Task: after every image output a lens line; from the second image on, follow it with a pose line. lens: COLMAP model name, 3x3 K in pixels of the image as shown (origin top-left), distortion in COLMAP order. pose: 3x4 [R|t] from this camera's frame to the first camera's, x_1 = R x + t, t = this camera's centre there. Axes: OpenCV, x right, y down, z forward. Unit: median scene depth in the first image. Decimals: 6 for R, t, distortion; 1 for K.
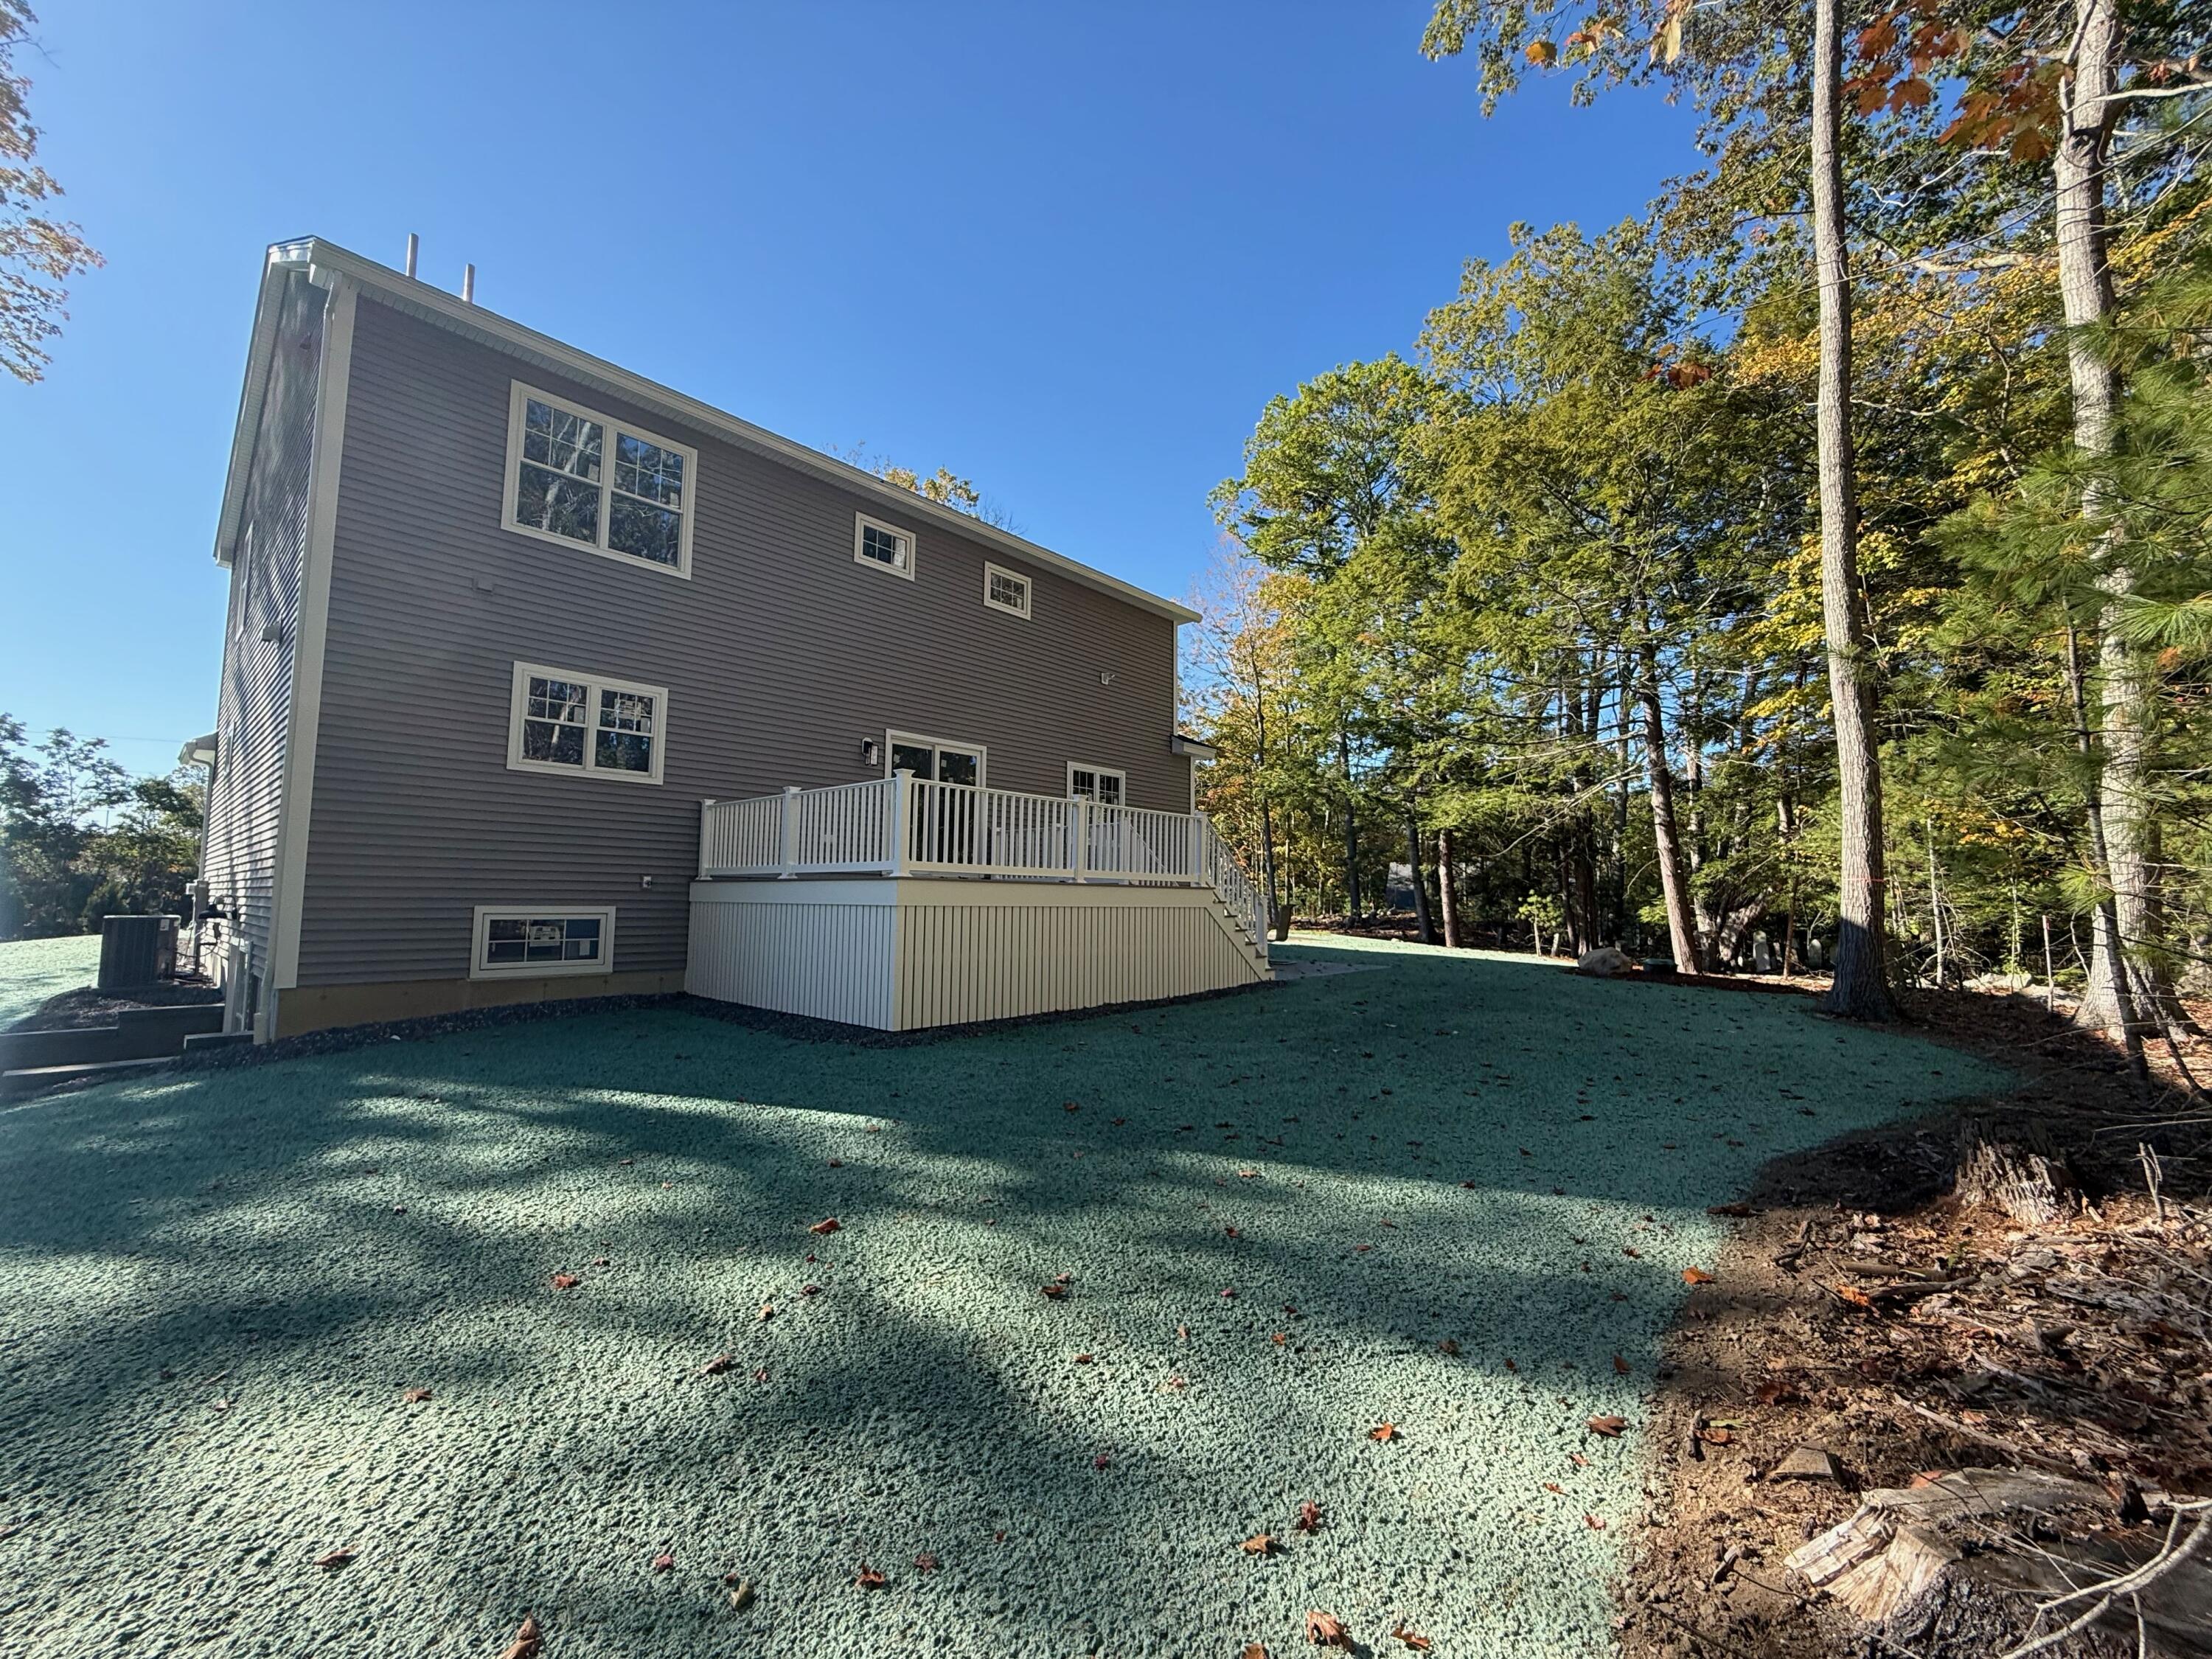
lens RADIAL K [[888.0, 0, 1099.8], [0, 888.0, 821.4], [0, 0, 1]] dist [-0.000496, 0.000003]
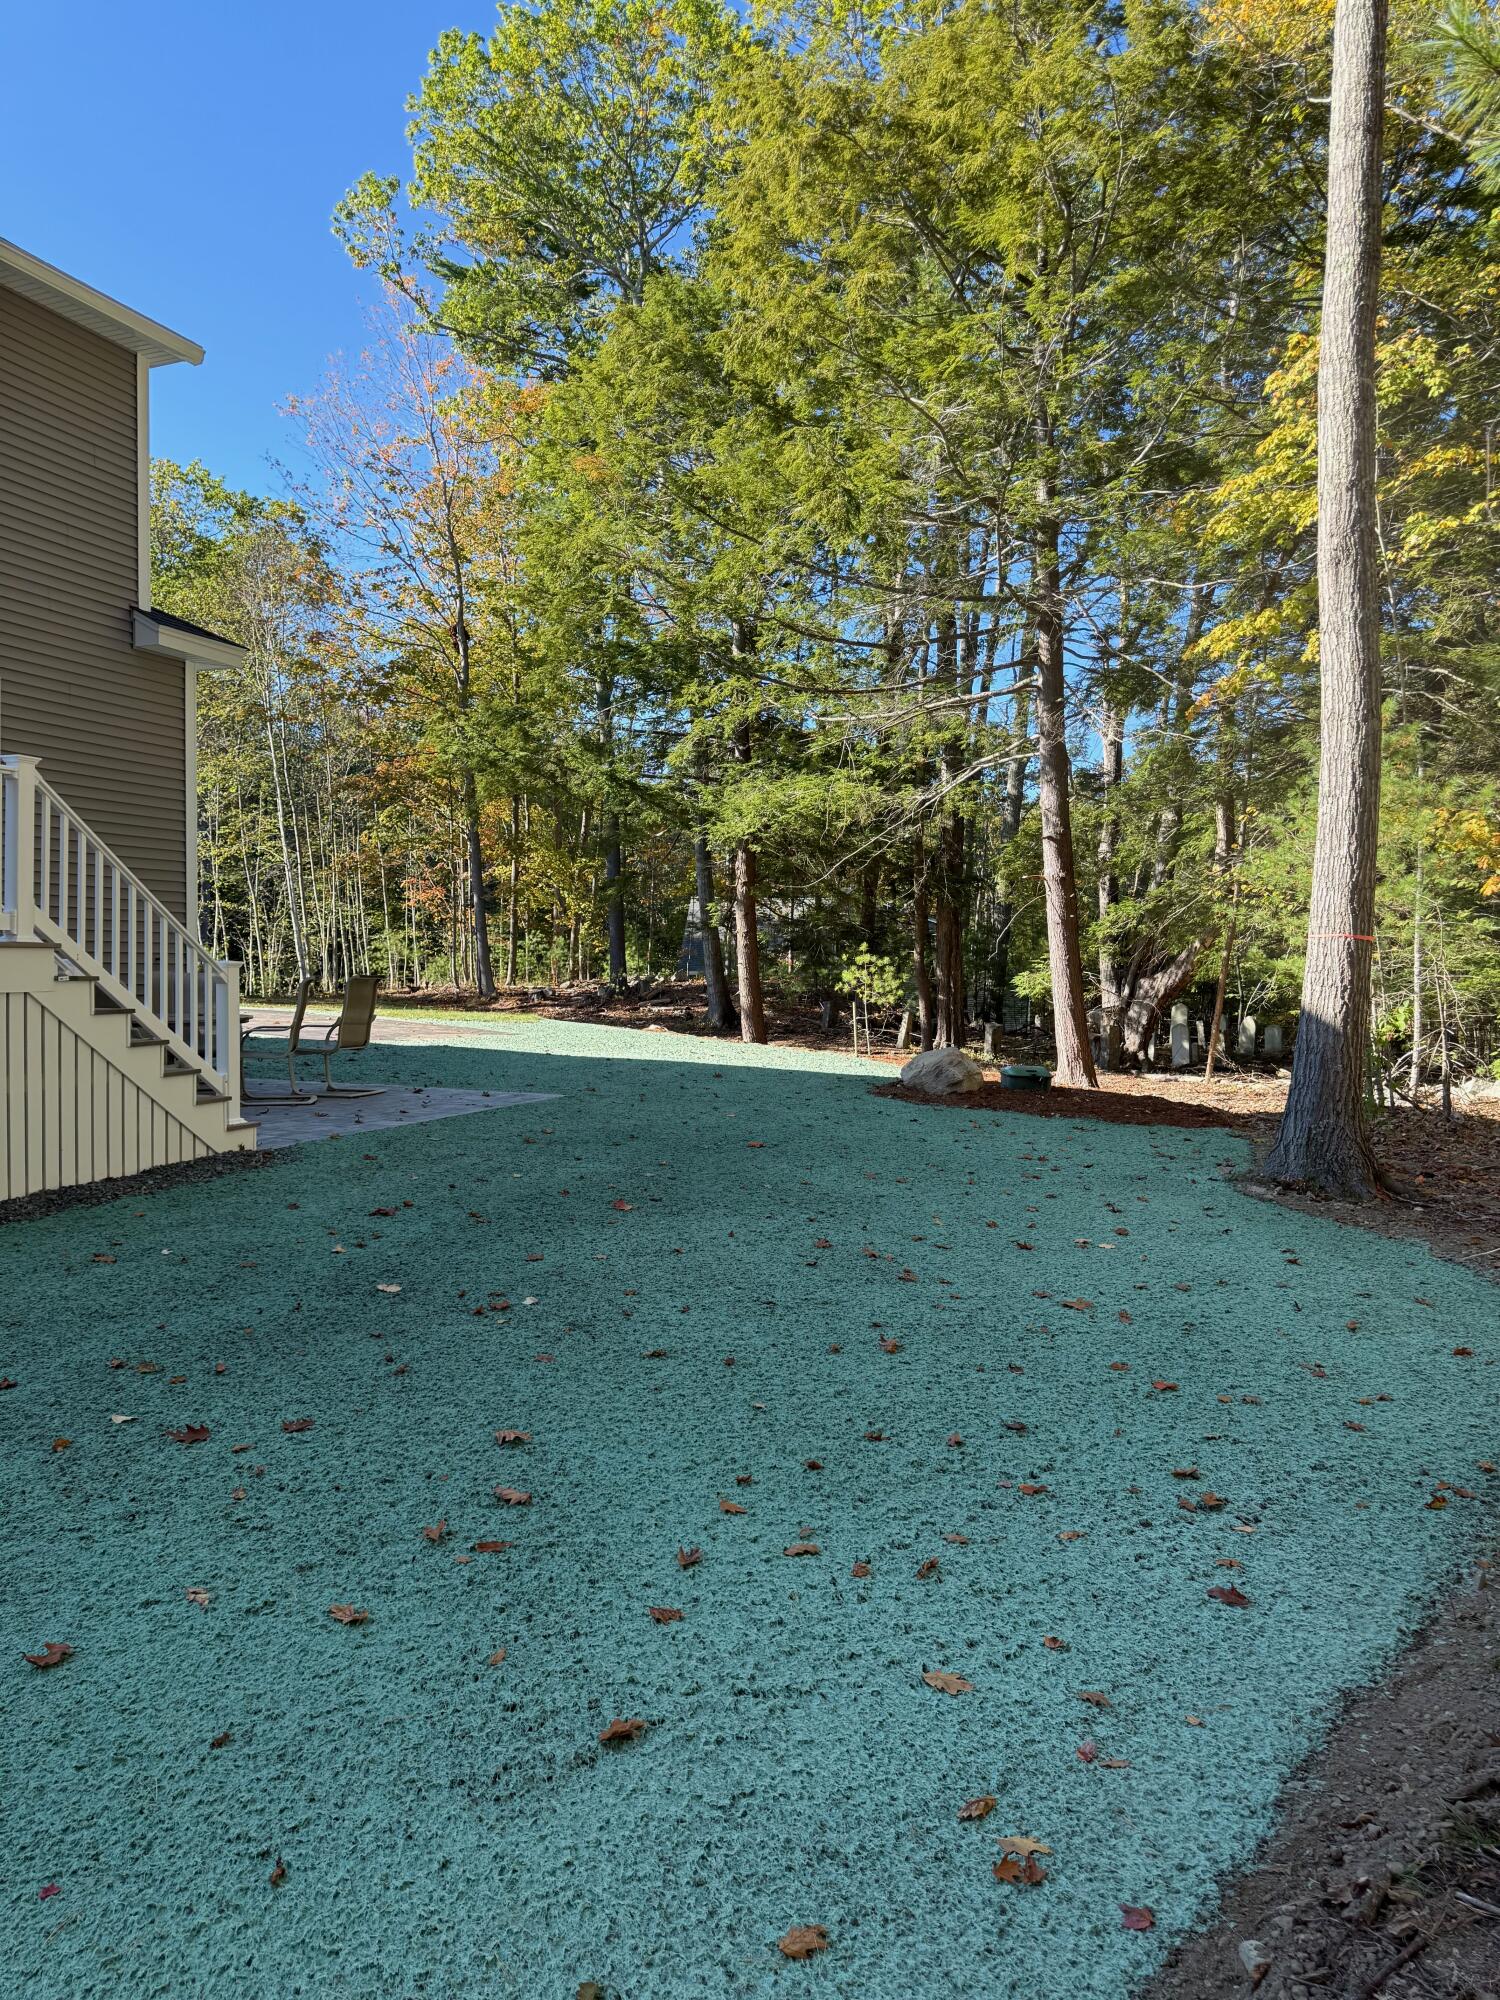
lens RADIAL K [[1391.0, 0, 747.0], [0, 1391.0, 998.4], [0, 0, 1]] dist [0.087852, -0.079083]
pose [[0.945058, -0.008695, 0.326788, 0.102547], [-0.030938, 0.992780, 0.115888, 0.006518], [-0.325437, -0.119631, 0.937966, 0.132174]]
